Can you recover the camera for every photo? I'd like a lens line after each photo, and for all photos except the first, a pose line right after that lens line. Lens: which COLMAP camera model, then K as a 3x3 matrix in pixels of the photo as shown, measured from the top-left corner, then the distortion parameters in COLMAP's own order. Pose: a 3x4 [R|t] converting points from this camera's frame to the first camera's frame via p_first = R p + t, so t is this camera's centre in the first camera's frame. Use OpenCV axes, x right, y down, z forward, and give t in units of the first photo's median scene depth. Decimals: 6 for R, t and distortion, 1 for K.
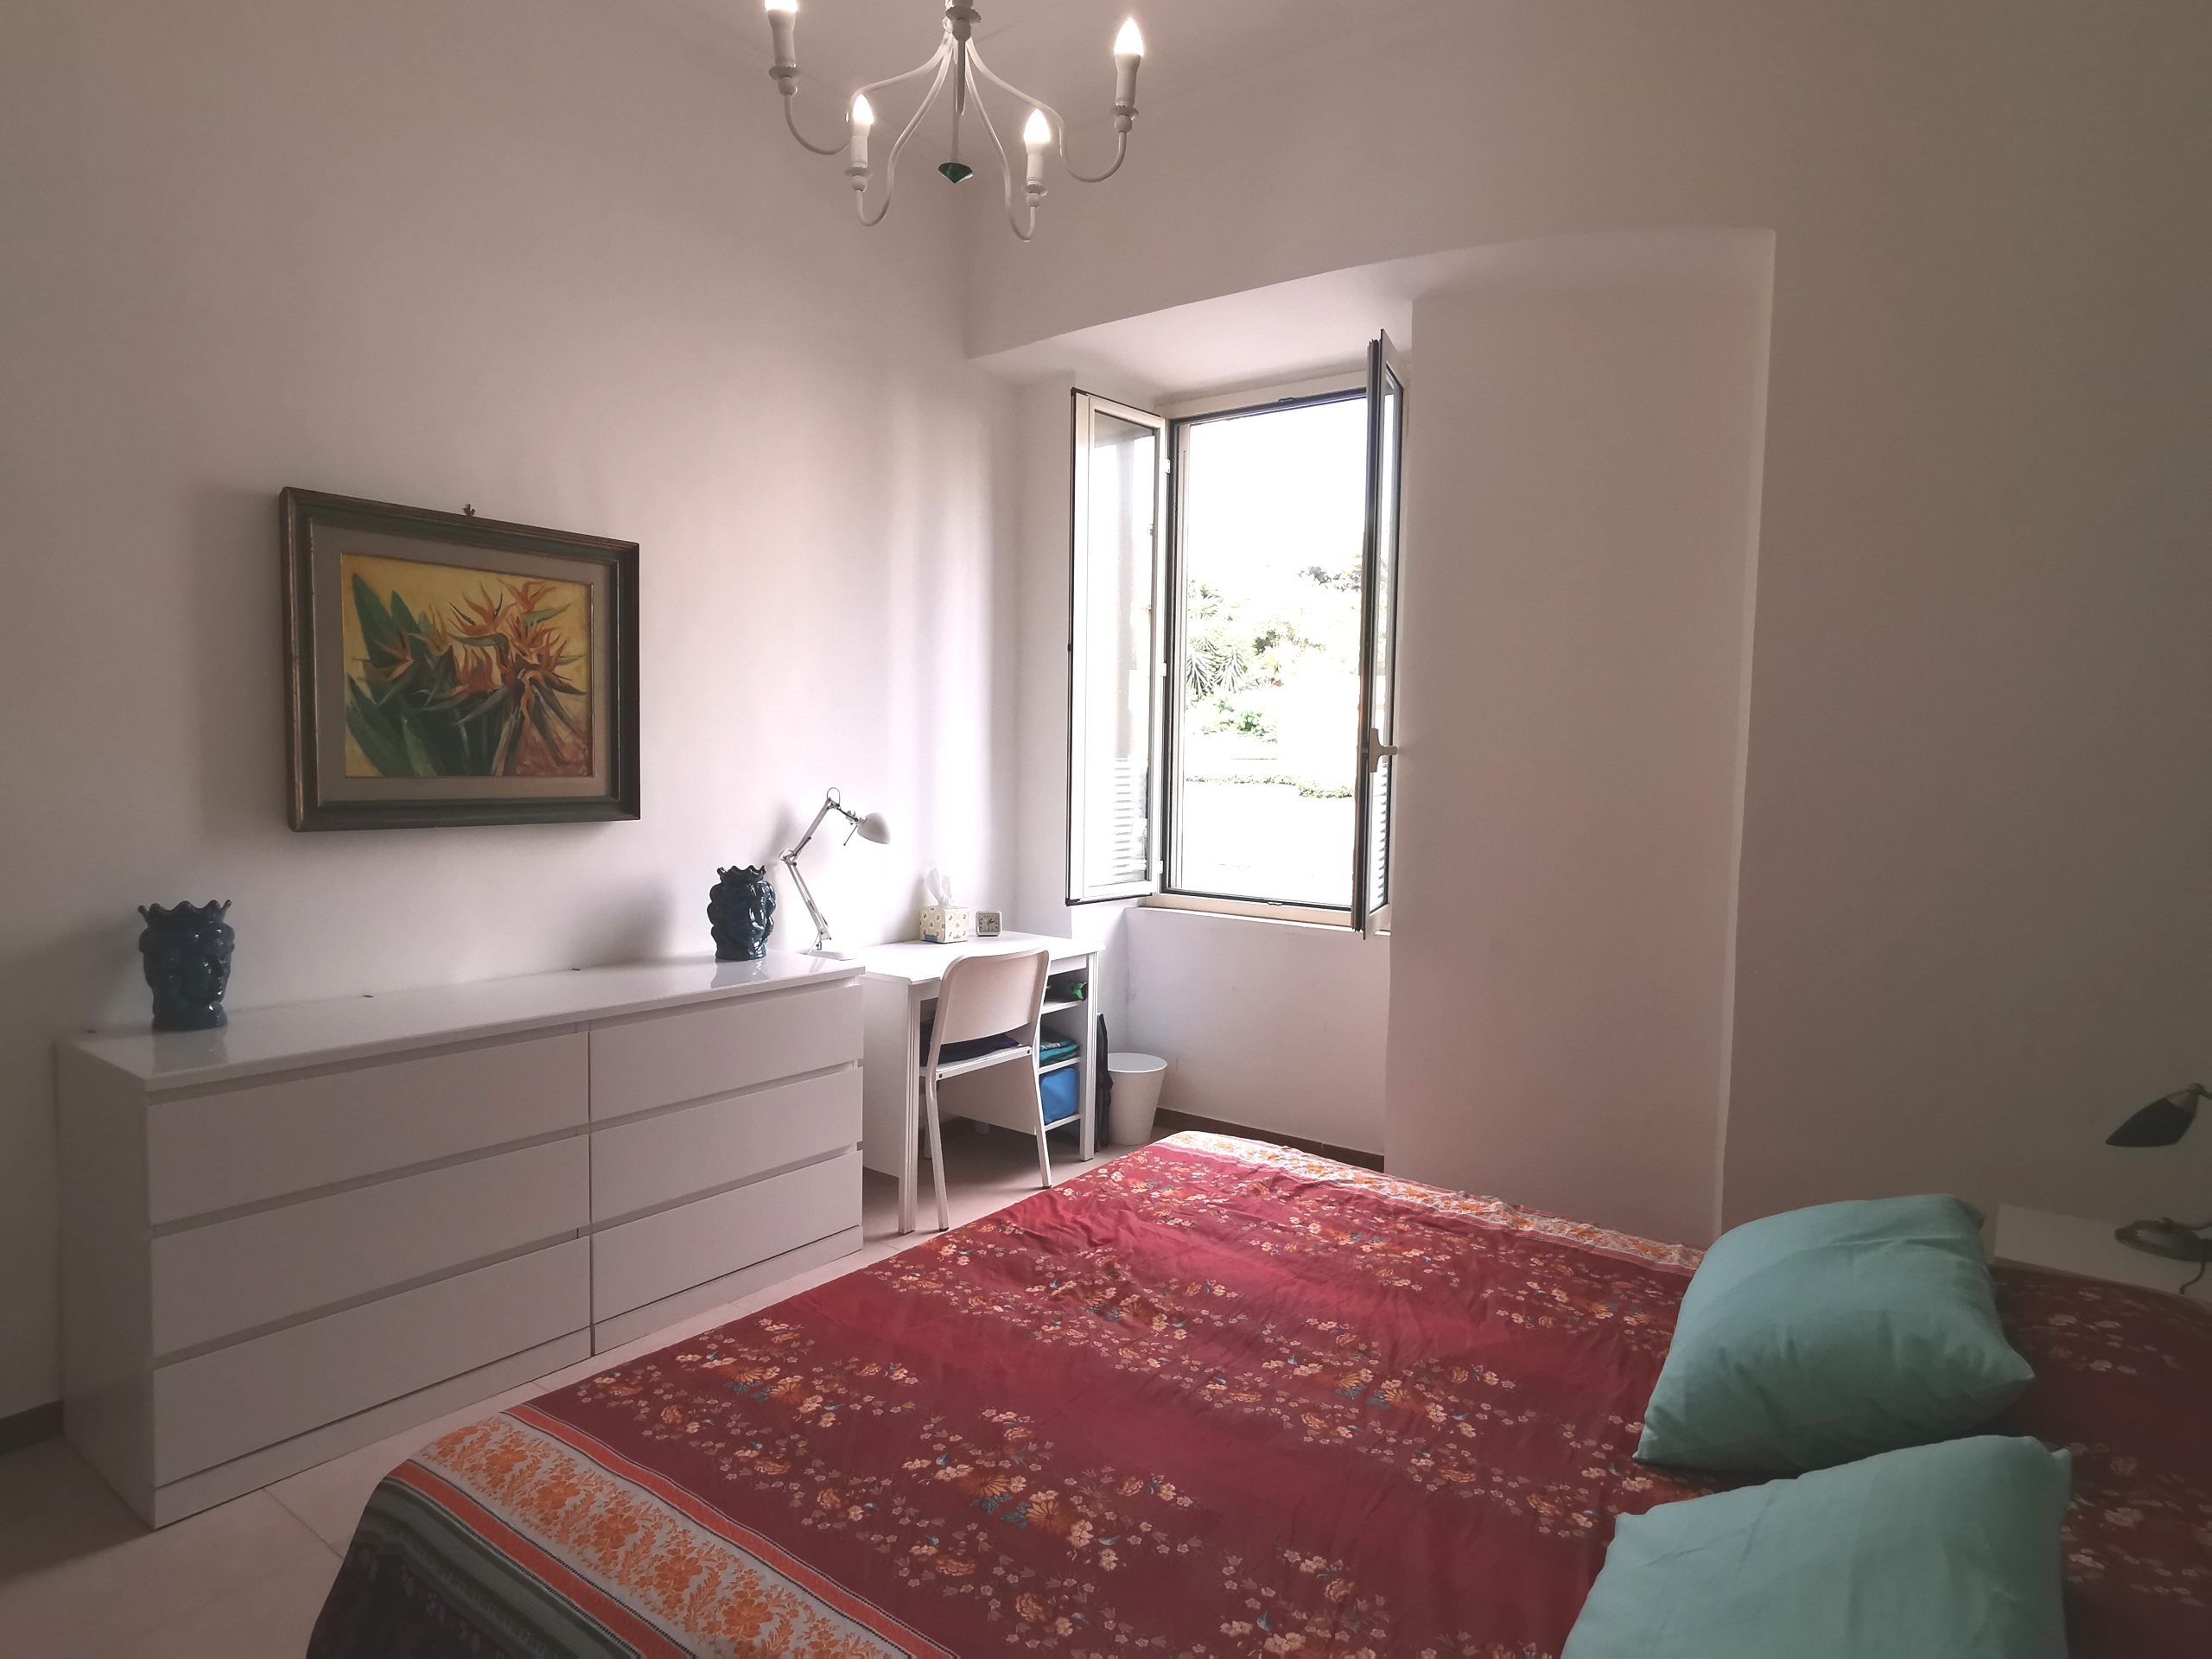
lens RADIAL K [[1261.6, 0, 1103.3], [0, 1261.6, 826.5], [0, 0, 1]] dist [0.001234, 0.002143]
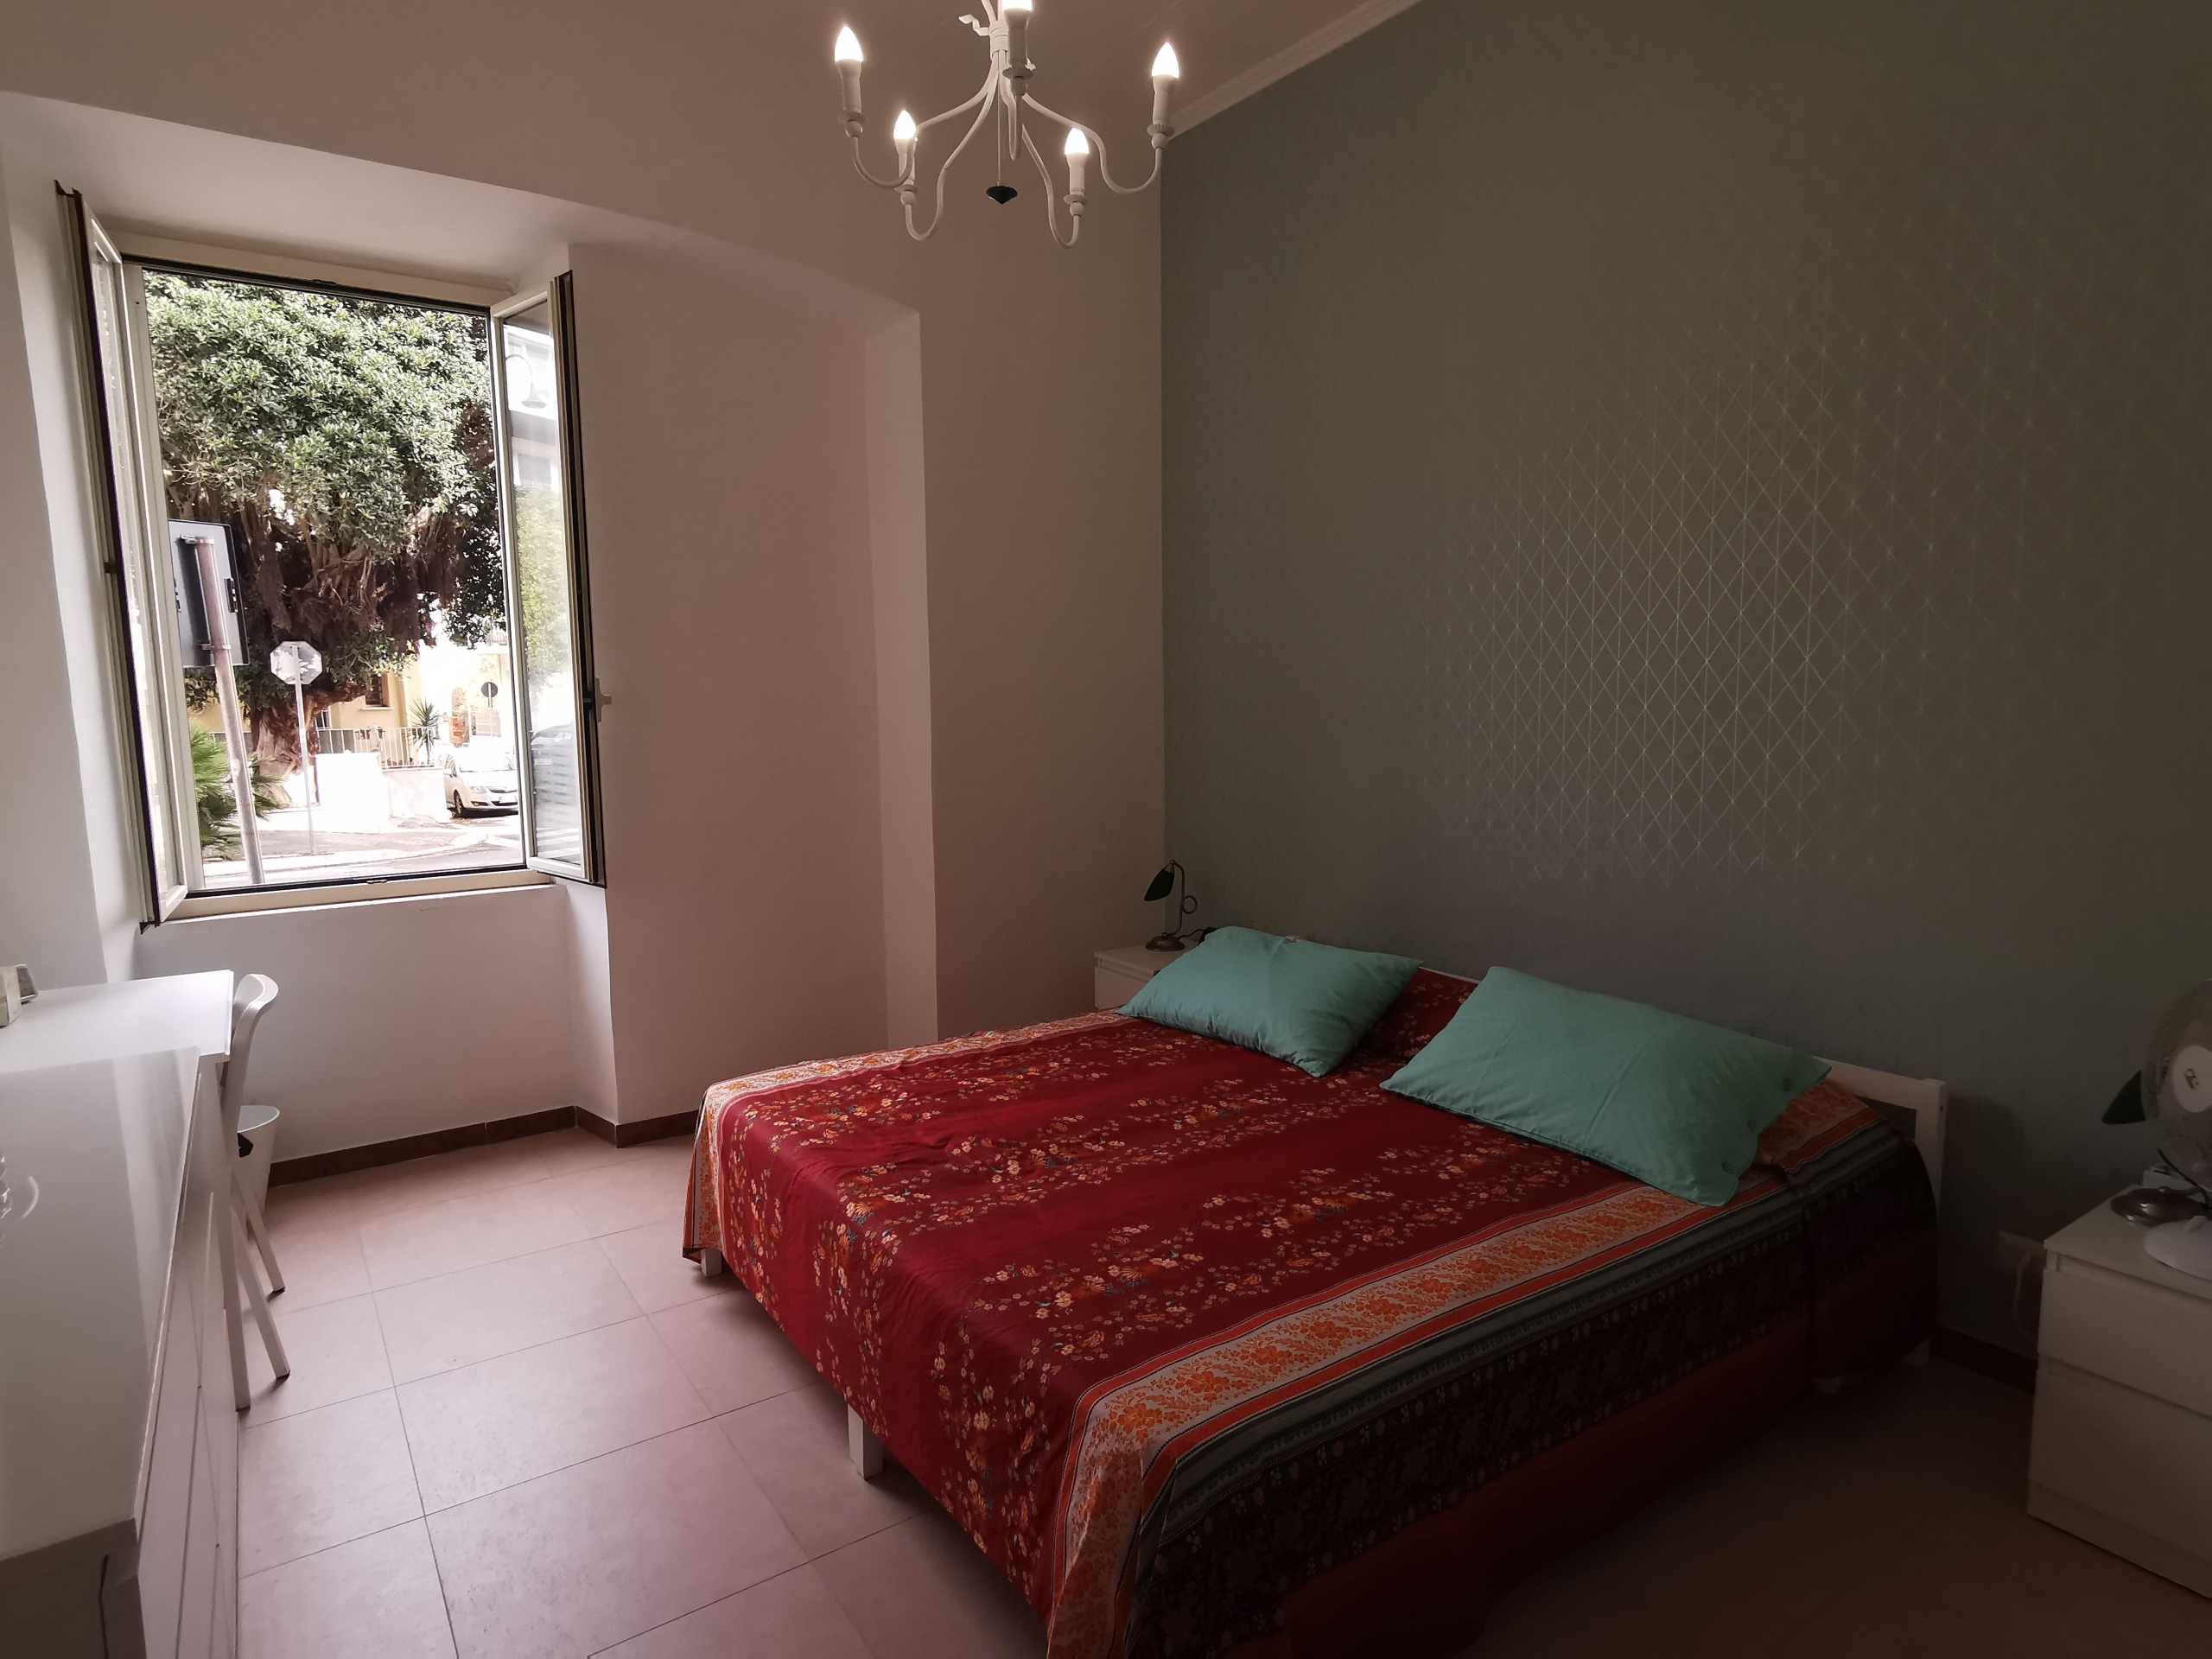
lens RADIAL K [[1261.6, 0, 1101.8], [0, 1261.6, 834.2], [0, 0, 1]] dist [0.001234, 0.002143]
pose [[0.329845, -0.140976, 0.933449, -1.009489], [0.074054, 0.989604, 0.123289, -0.082102], [-0.941126, 0.028459, 0.336856, 0.478362]]
